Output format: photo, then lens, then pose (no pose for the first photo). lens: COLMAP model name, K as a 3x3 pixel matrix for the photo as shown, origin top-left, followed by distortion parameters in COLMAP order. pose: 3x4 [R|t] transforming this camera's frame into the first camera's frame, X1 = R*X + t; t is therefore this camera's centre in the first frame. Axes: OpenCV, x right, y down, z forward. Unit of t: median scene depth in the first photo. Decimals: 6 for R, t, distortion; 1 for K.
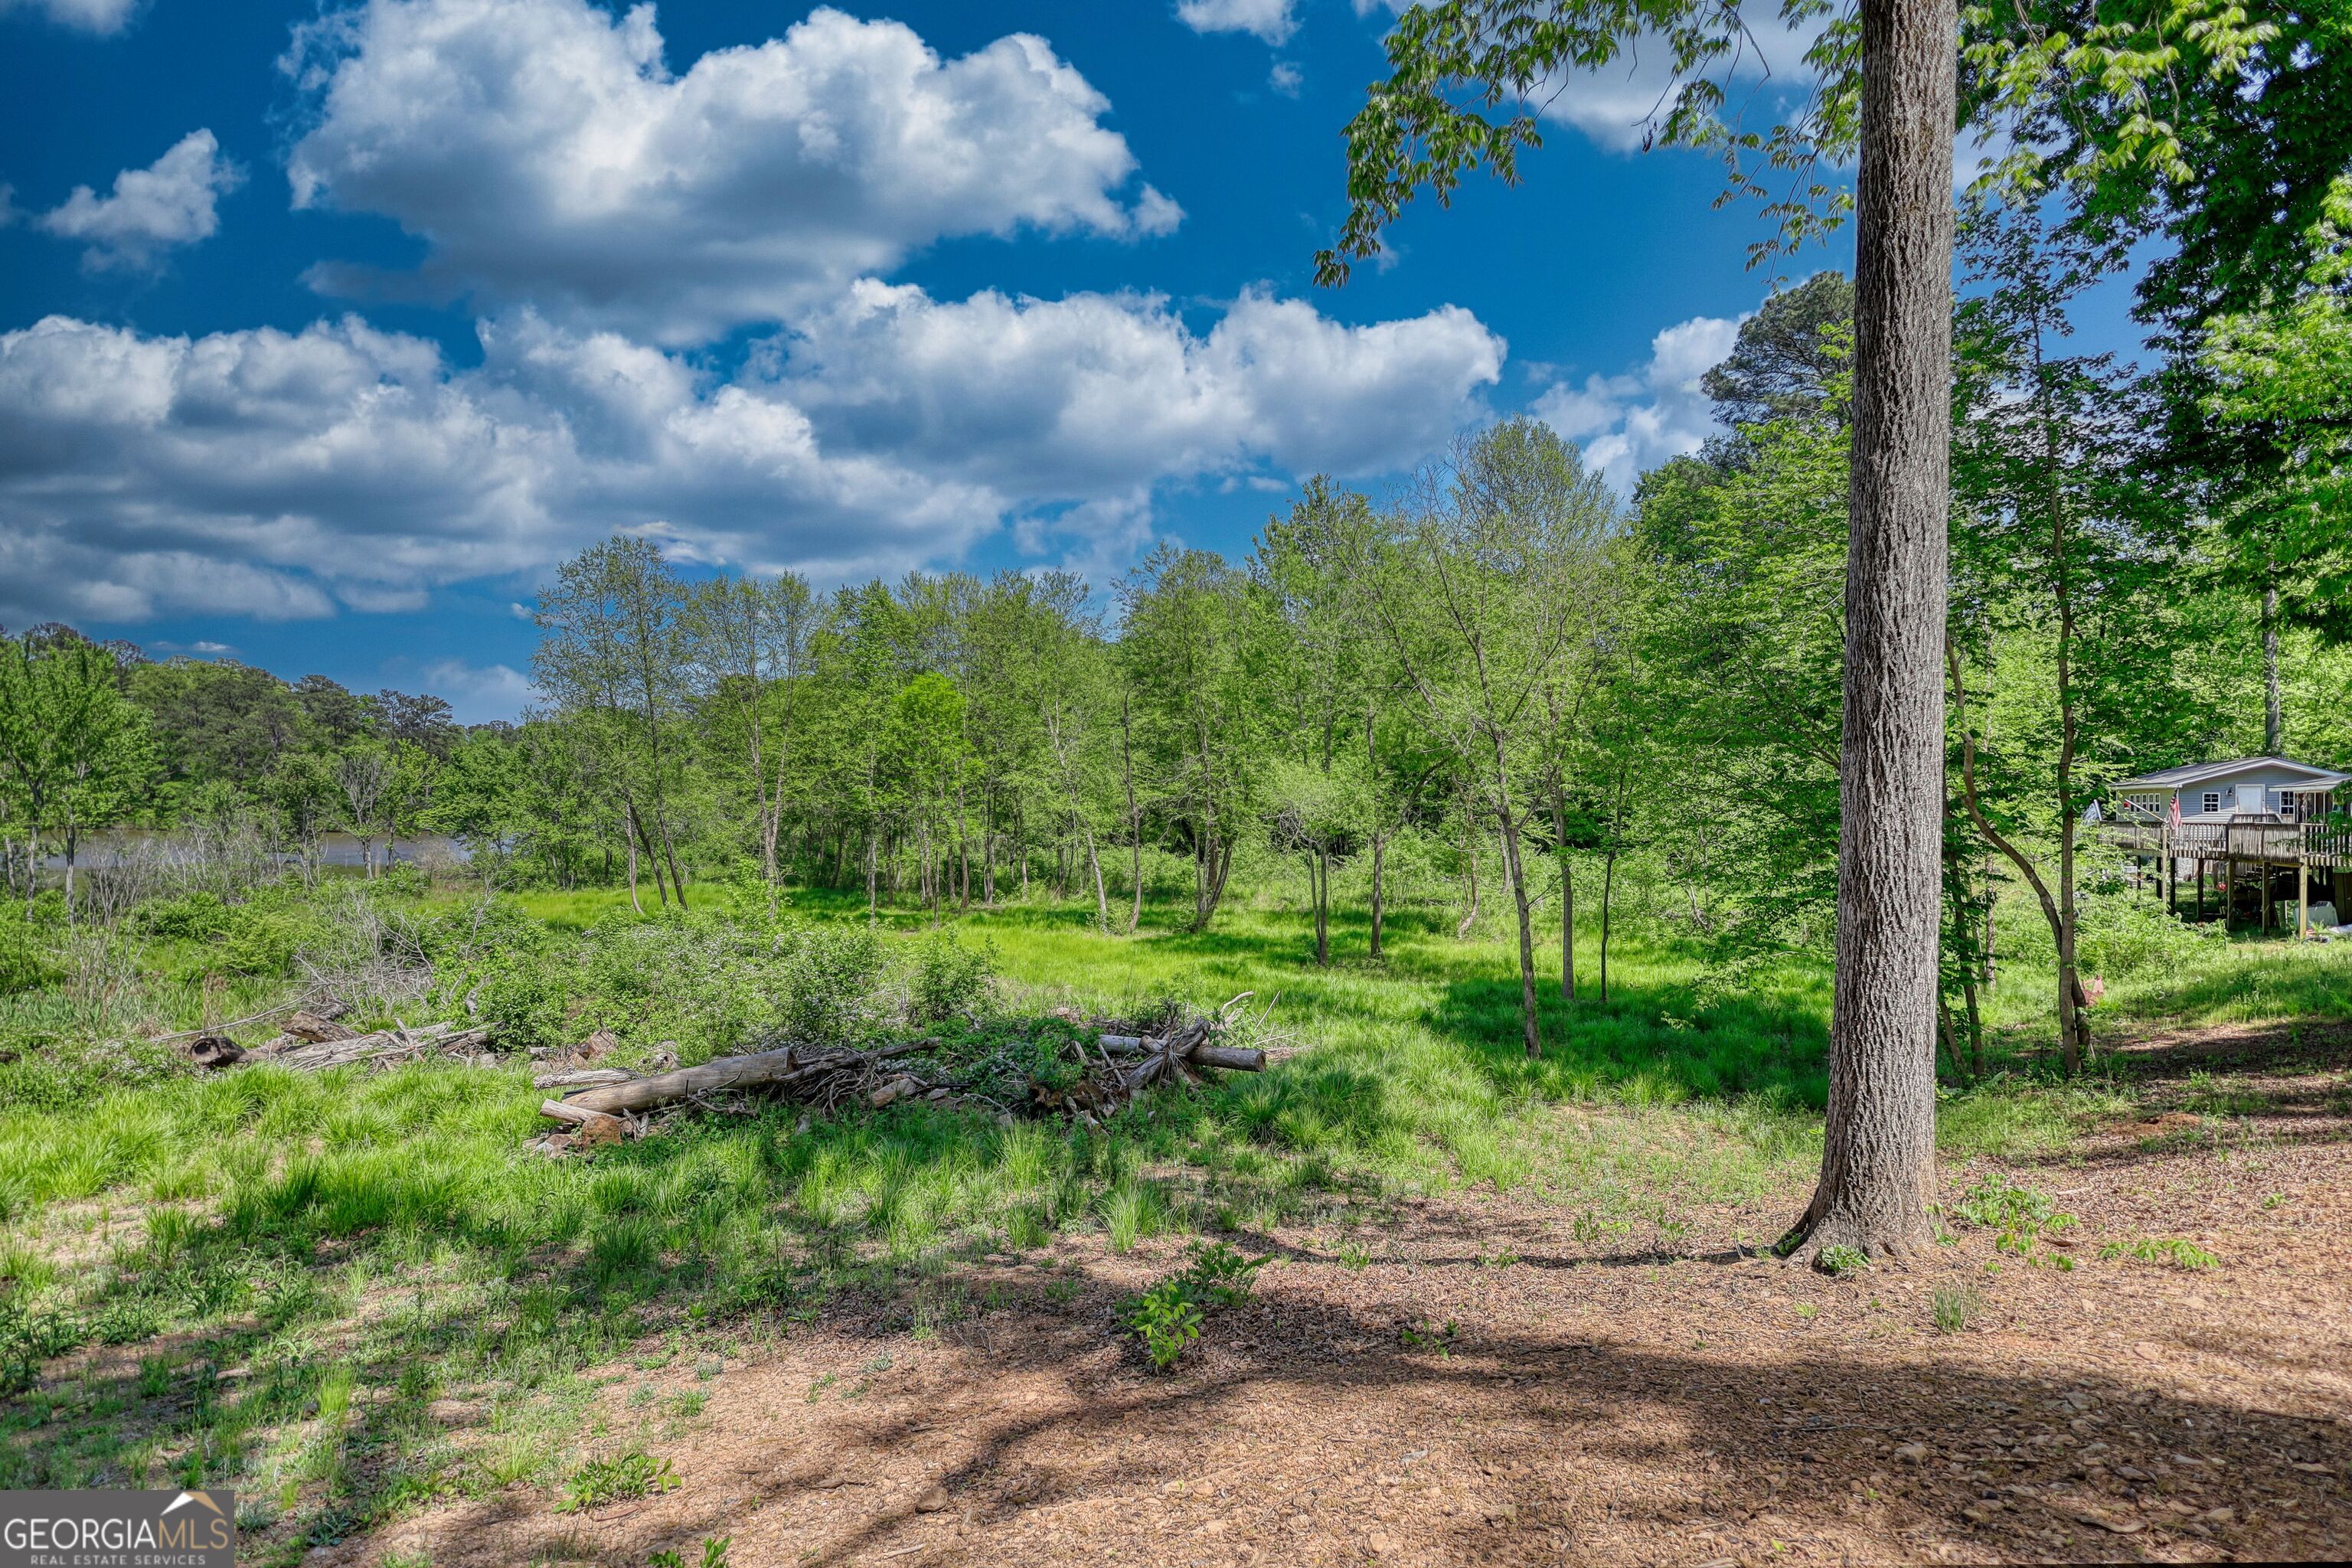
lens RADIAL K [[1112.1, 0, 1187.1], [0, 1112.1, 787.8], [0, 0, 1]] dist [-0.003103, -0.000194]
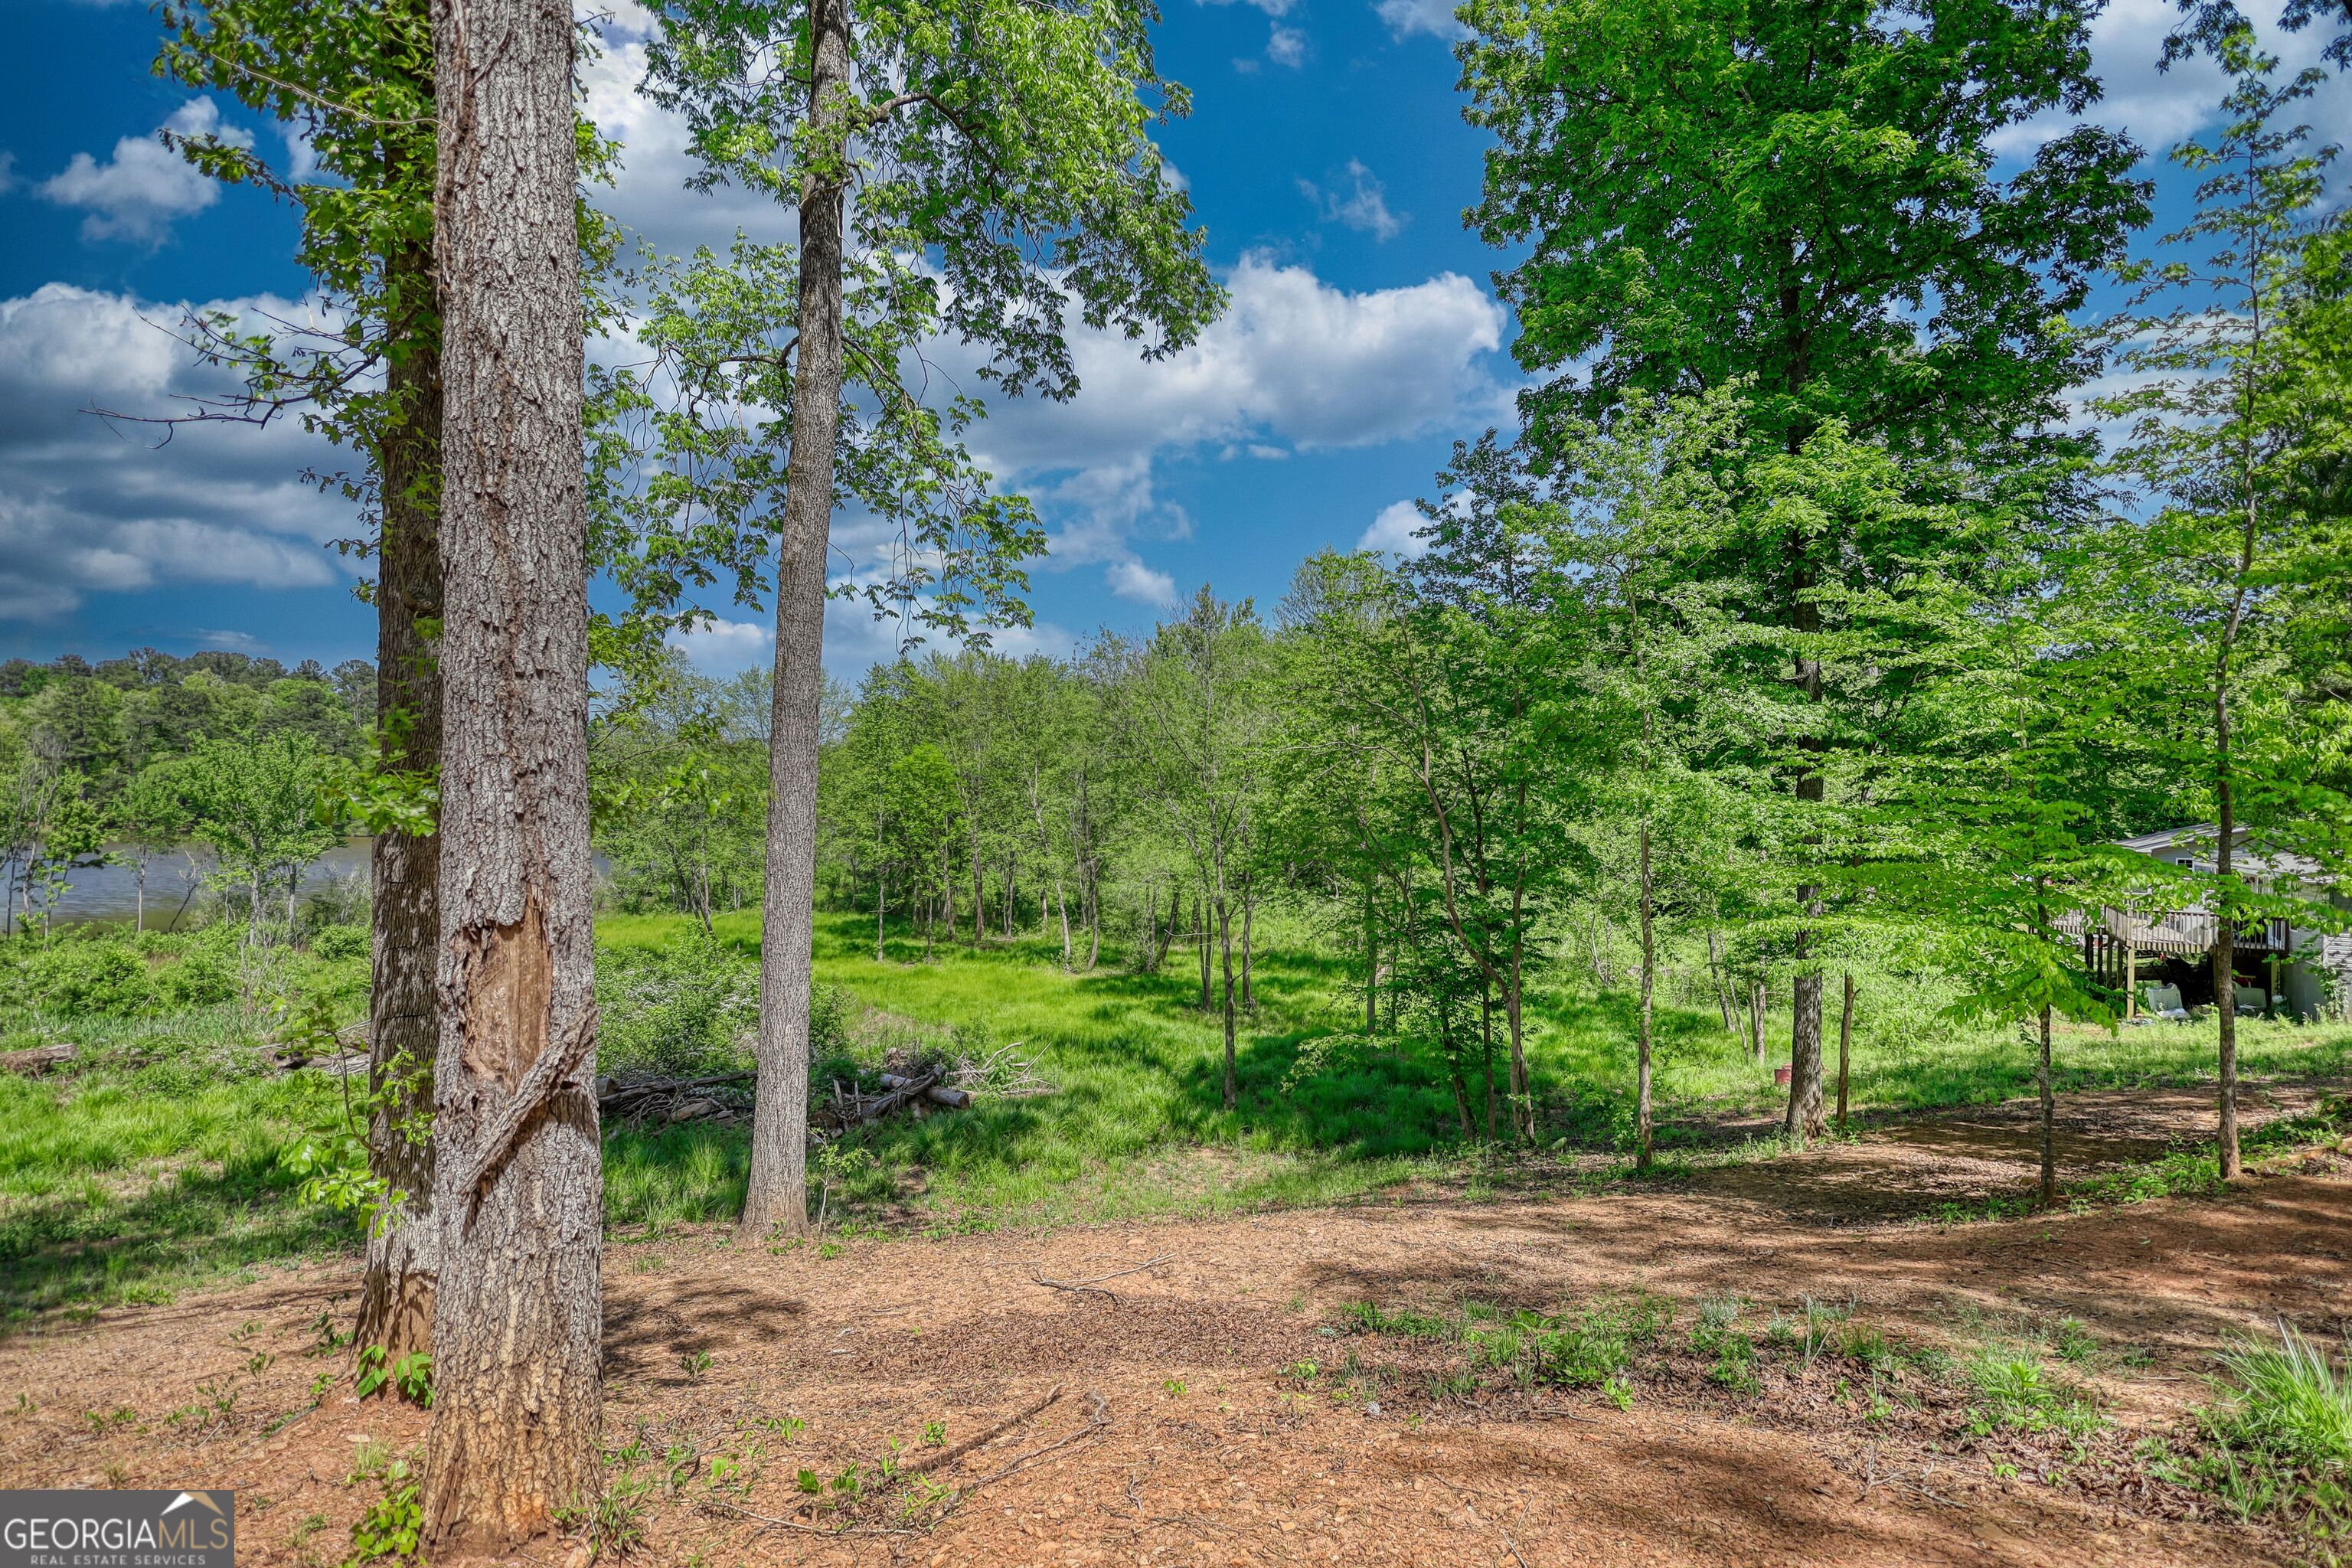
lens RADIAL K [[1112.1, 0, 1209.8], [0, 1112.1, 790.9], [0, 0, 1]] dist [-0.003103, -0.000194]
pose [[0.987876, 0.002601, -0.155221, 0.285645], [-0.003045, 0.999992, -0.002627, -0.059499], [0.155213, 0.003068, 0.987876, -0.128647]]
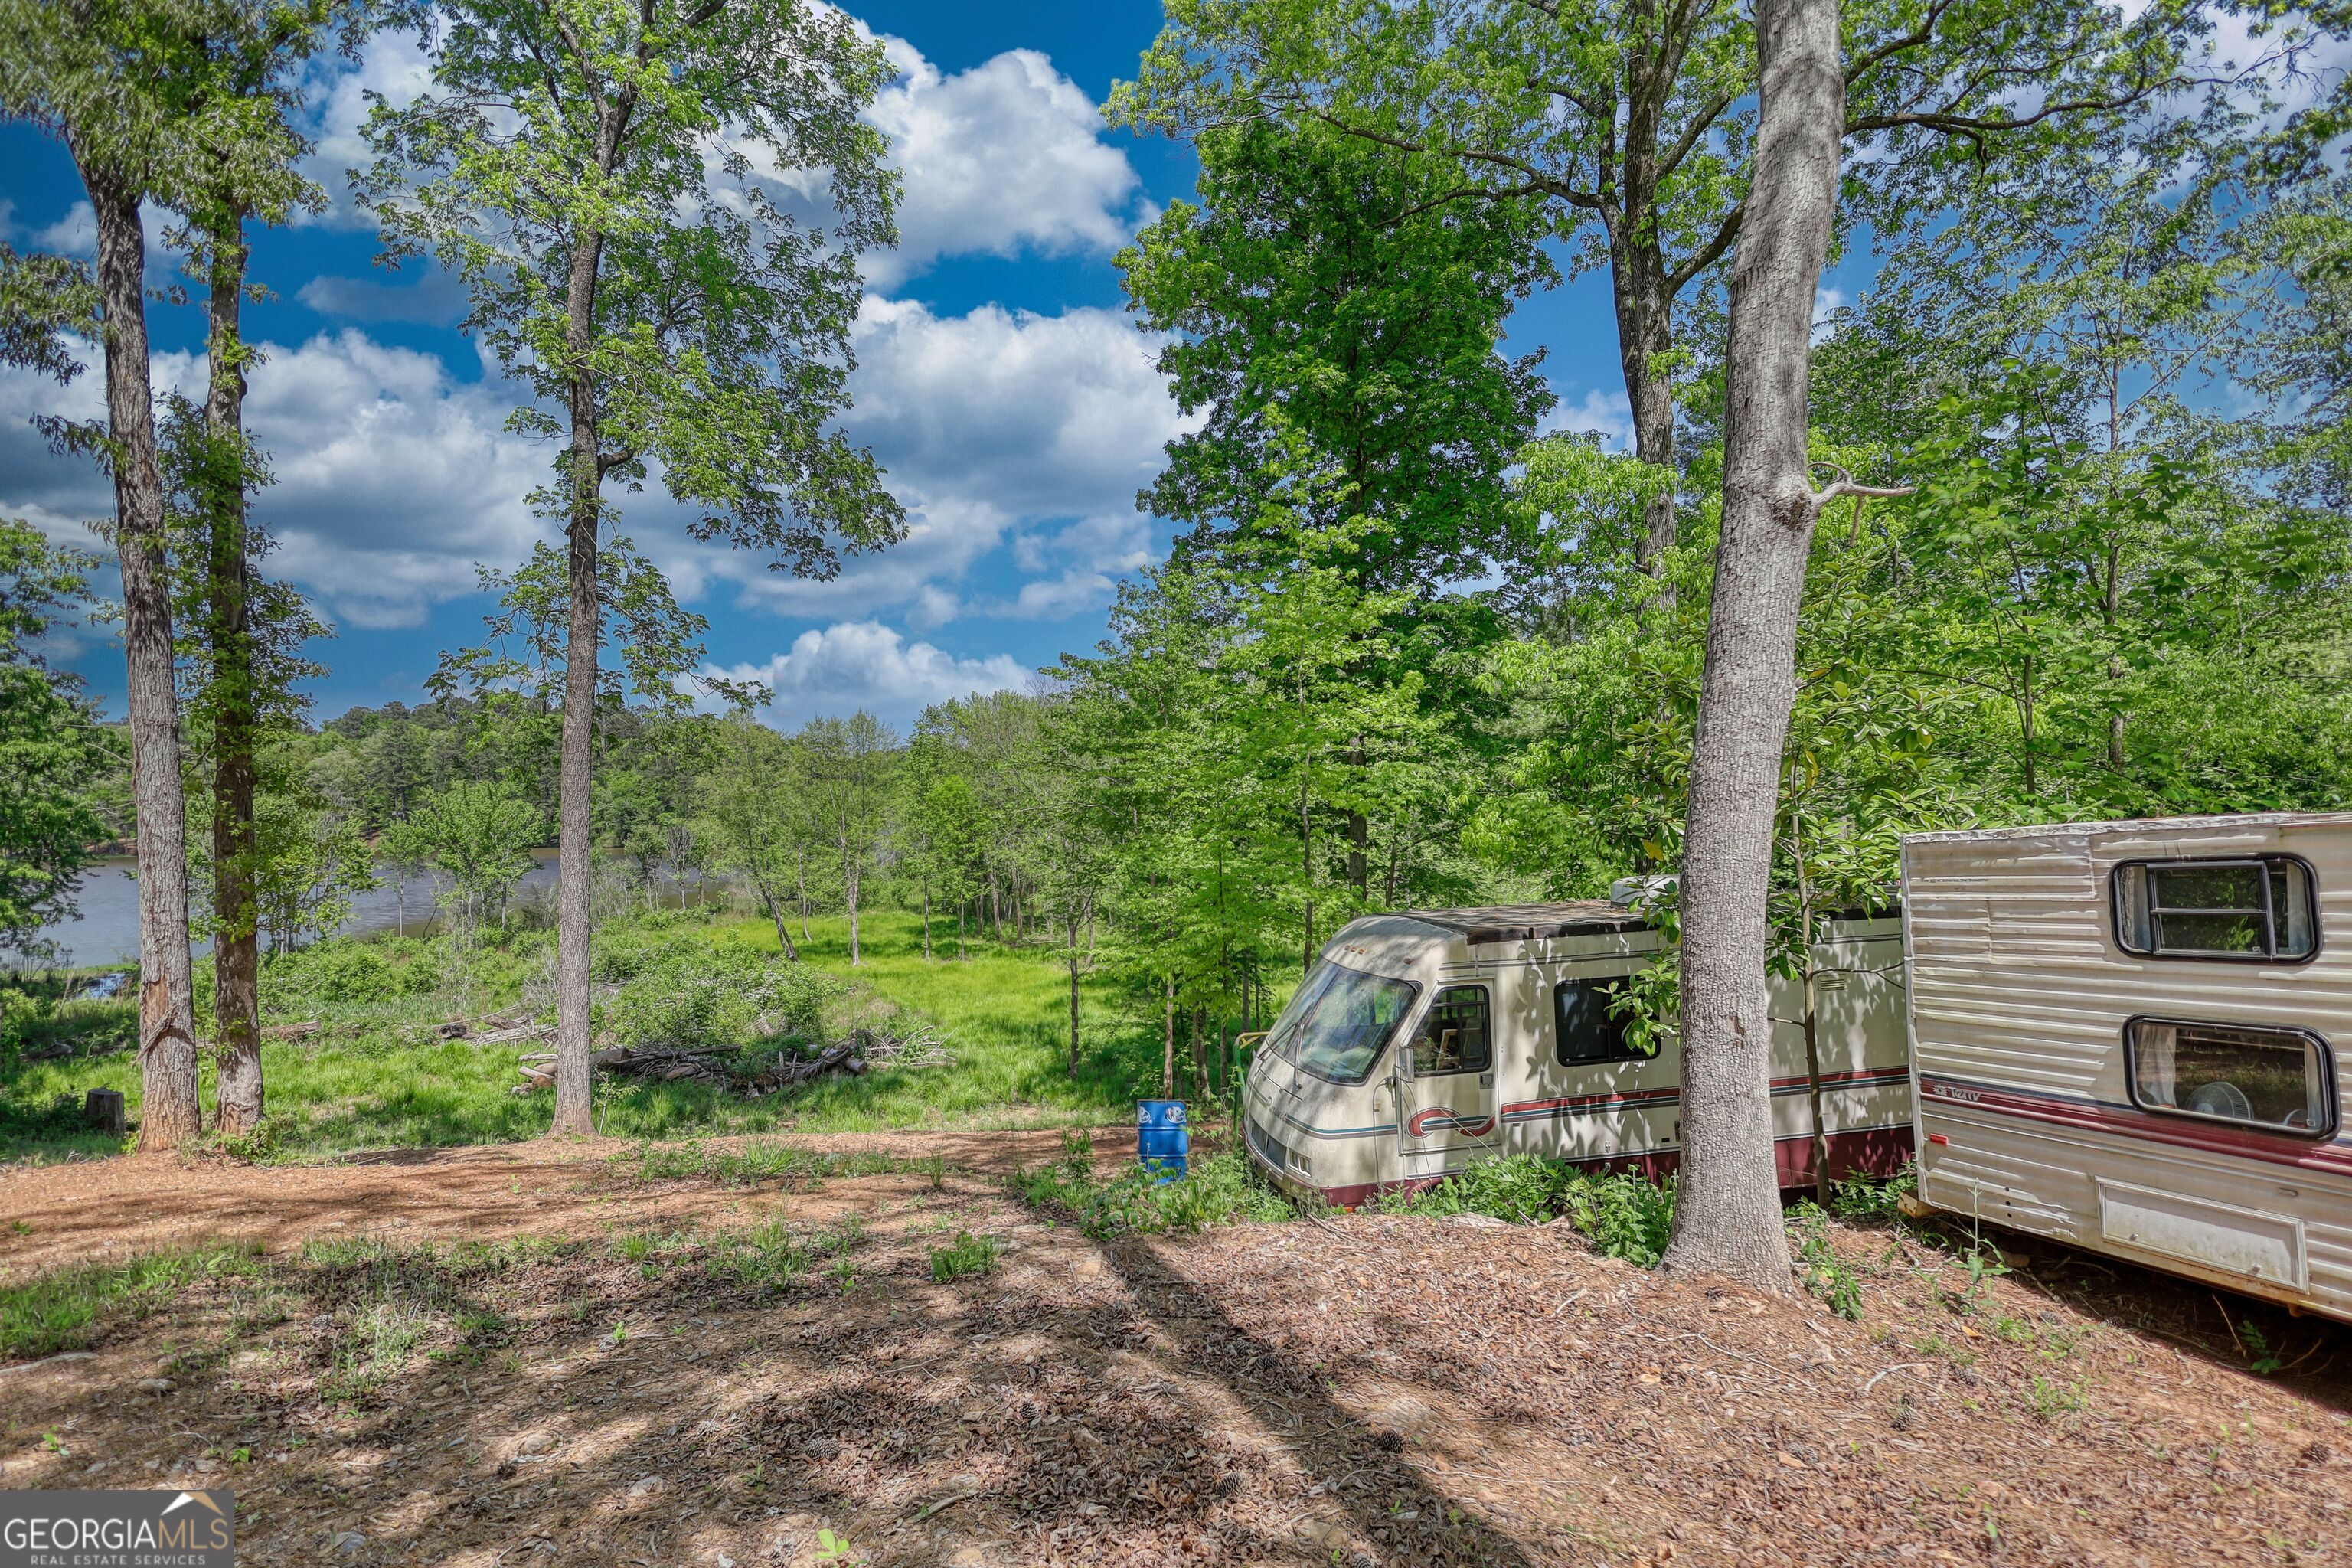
lens RADIAL K [[1112.1, 0, 1181.0], [0, 1112.1, 779.2], [0, 0, 1]] dist [-0.003103, -0.000194]
pose [[0.939263, -0.030265, -0.341861, 0.595074], [0.030264, 0.999528, -0.005339, -0.095247], [0.341861, -0.005332, 0.939736, -0.245599]]
